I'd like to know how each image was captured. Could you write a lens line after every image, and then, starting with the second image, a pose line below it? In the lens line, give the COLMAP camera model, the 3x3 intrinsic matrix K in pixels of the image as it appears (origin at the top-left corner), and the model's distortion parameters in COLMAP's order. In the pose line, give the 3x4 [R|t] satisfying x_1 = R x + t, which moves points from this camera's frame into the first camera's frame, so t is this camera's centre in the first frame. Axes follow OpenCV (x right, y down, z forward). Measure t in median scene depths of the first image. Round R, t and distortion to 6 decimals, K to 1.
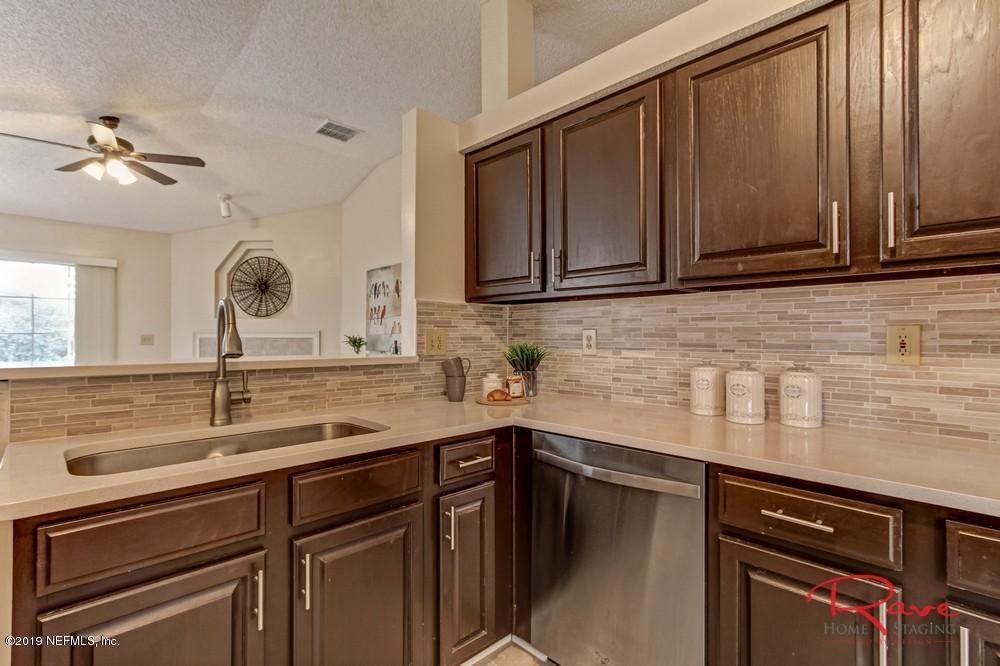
lens RADIAL K [[462.2, 0, 490.9], [0, 462.2, 333.7], [0, 0, 1]] dist [-0.008191, 0.006092]
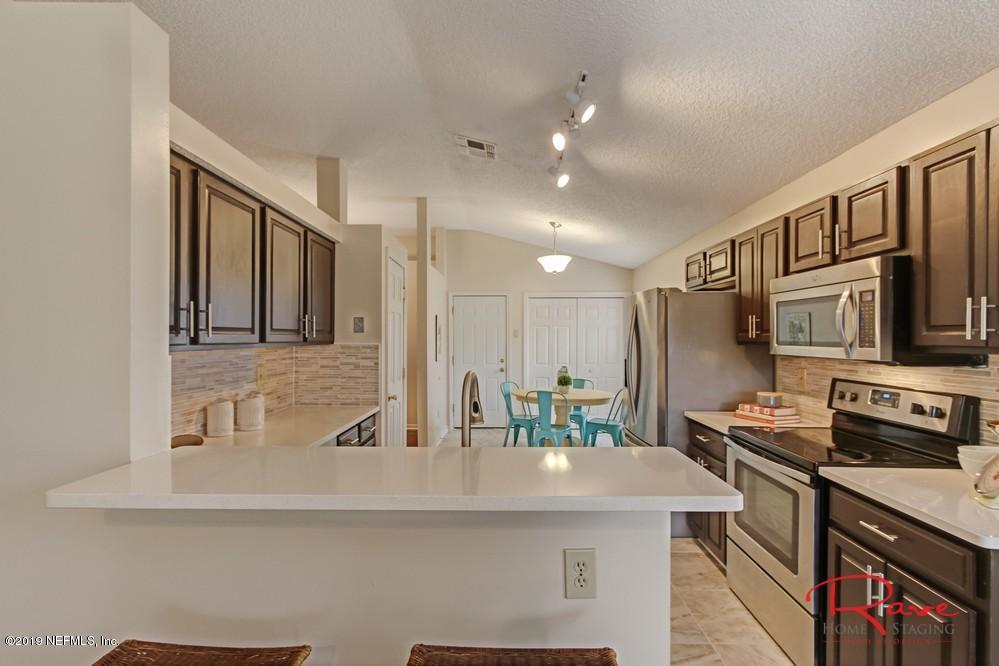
lens RADIAL K [[461.7, 0, 495.4], [0, 461.7, 340.4], [0, 0, 1]] dist [-0.008191, 0.006092]
pose [[-0.709996, -0.007514, 0.704166, -0.528784], [-0.005191, 0.999972, 0.005436, -0.059832], [-0.704187, 0.000204, -0.710015, 0.673345]]
